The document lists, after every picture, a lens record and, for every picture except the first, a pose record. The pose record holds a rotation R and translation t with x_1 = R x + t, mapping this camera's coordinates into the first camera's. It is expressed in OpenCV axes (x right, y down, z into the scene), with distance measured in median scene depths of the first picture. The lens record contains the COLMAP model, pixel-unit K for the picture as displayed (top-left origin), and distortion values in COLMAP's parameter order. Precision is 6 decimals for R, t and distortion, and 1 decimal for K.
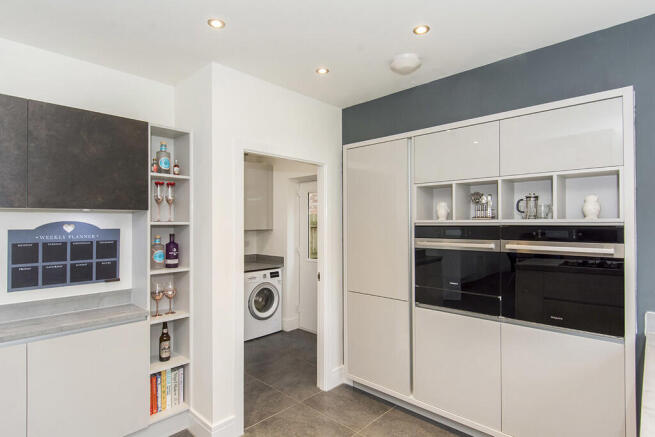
lens RADIAL K [[353.5, 0, 327.3], [0, 353.5, 221.7], [0, 0, 1]] dist [-0.001890, -0.000457]
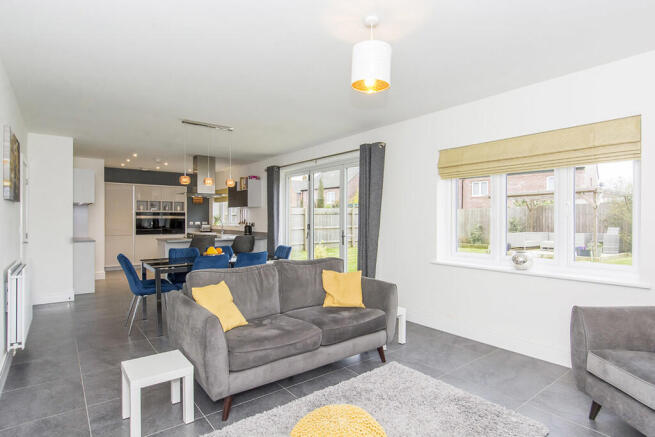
lens RADIAL K [[353.5, 0, 327.7], [0, 353.5, 218.3], [0, 0, 1]] dist [-0.001890, -0.000457]
pose [[0.163145, -0.001327, 0.986601, -2.916656], [-0.017302, 0.999841, 0.004206, 0.025272], [-0.986450, -0.017757, 0.163096, -1.454529]]
